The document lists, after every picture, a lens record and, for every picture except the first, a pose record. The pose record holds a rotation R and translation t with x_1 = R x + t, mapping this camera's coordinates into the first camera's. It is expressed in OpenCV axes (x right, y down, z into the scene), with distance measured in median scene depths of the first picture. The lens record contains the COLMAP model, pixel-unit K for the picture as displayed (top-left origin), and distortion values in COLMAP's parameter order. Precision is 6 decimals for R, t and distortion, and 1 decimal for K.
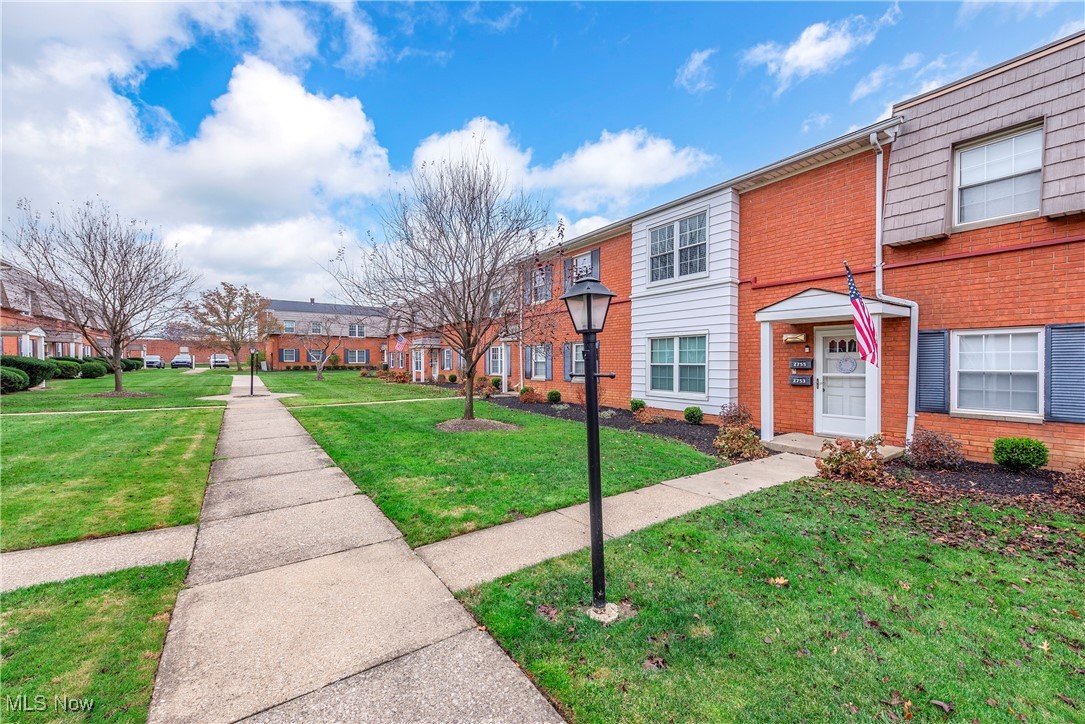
lens RADIAL K [[424.9, 0, 542.6], [0, 424.9, 361.6], [0, 0, 1]] dist [0.009031, -0.001467]
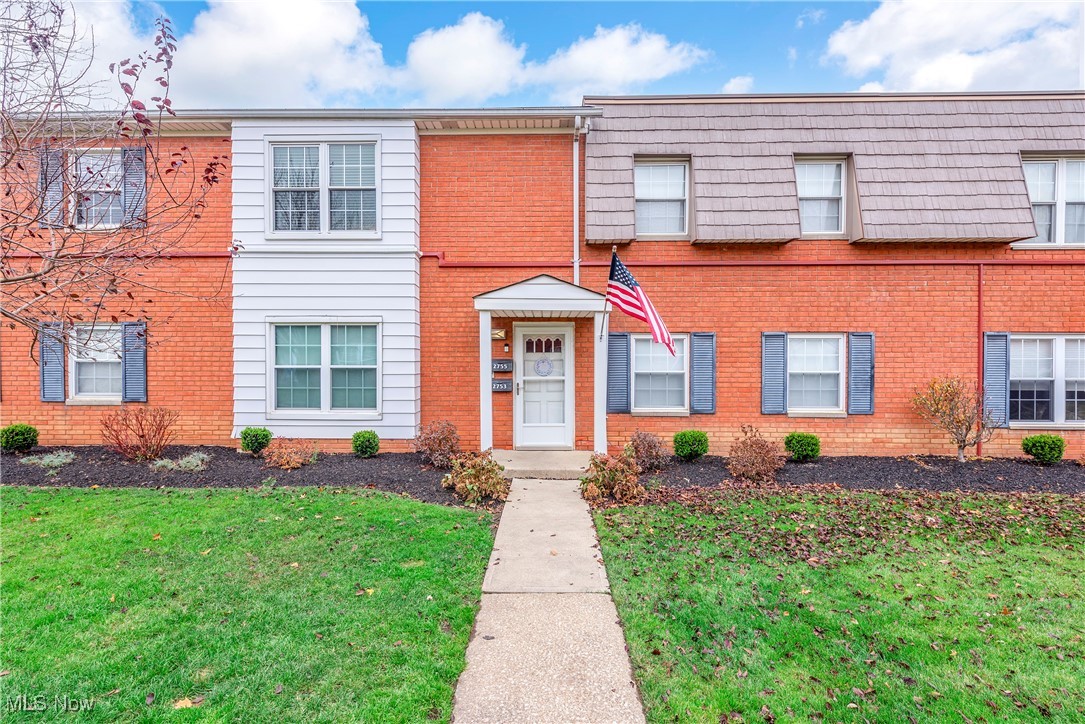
lens RADIAL K [[492.2, 0, 540.6], [0, 492.2, 365.2], [0, 0, 1]] dist [0.011309, -0.001642]
pose [[0.591828, -0.005734, 0.806044, -0.121181], [-0.002776, 0.999954, 0.009152, -0.004752], [-0.806060, -0.007654, 0.591785, 0.384012]]
